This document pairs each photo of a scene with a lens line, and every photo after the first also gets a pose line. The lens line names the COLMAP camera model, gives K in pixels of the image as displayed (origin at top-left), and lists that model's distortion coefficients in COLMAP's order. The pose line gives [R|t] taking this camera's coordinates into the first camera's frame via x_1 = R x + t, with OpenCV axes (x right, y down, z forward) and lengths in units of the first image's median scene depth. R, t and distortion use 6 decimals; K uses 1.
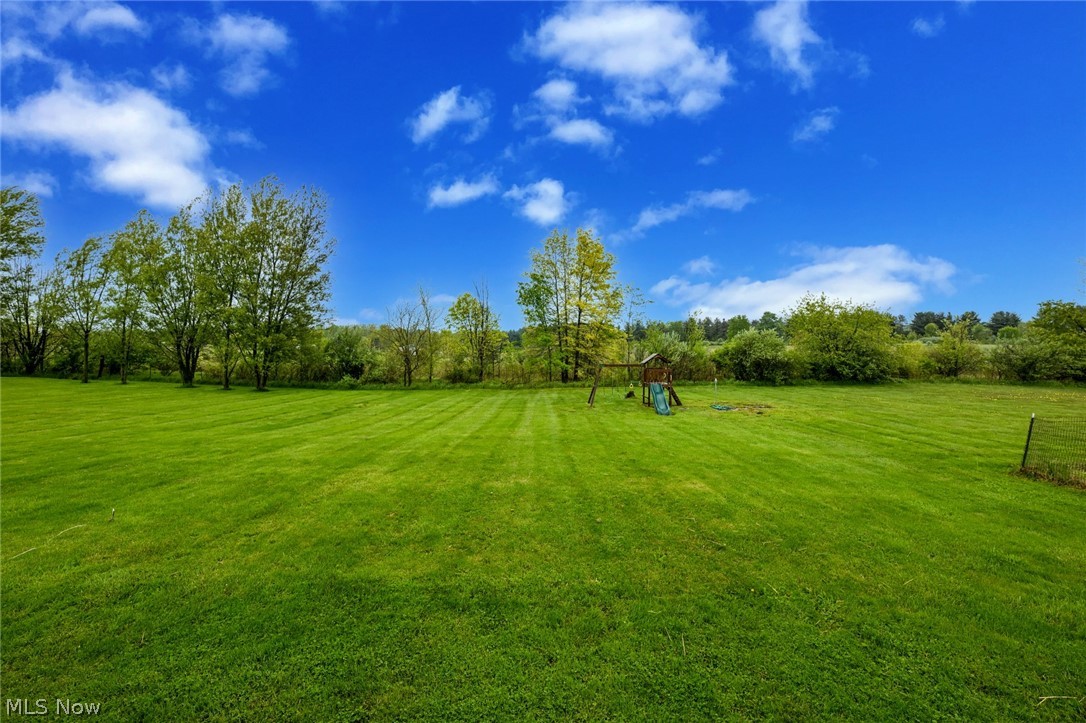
lens RADIAL K [[429.3, 0, 538.1], [0, 429.3, 355.3], [0, 0, 1]] dist [-0.000076, 0.000190]
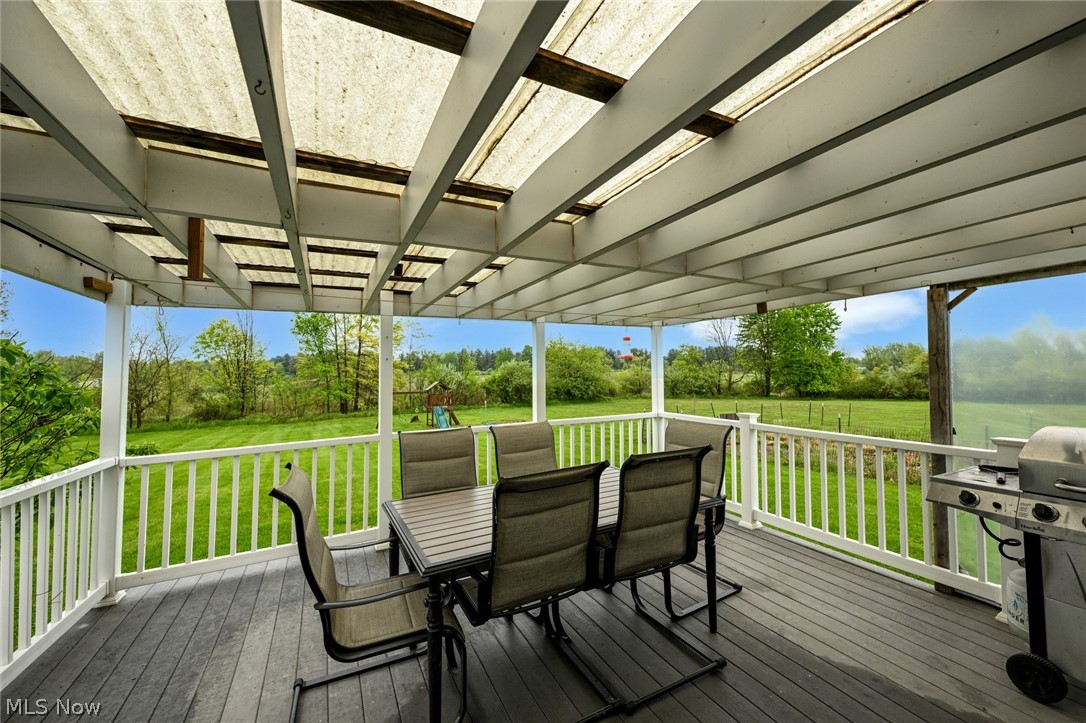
lens RADIAL K [[429.3, 0, 540.7], [0, 429.3, 365.5], [0, 0, 1]] dist [-0.000076, 0.000190]
pose [[0.868281, -0.000166, 0.496072, -0.038250], [0.023467, 0.998894, -0.040739, 0.003618], [-0.495516, 0.047014, 0.867325, -0.095773]]
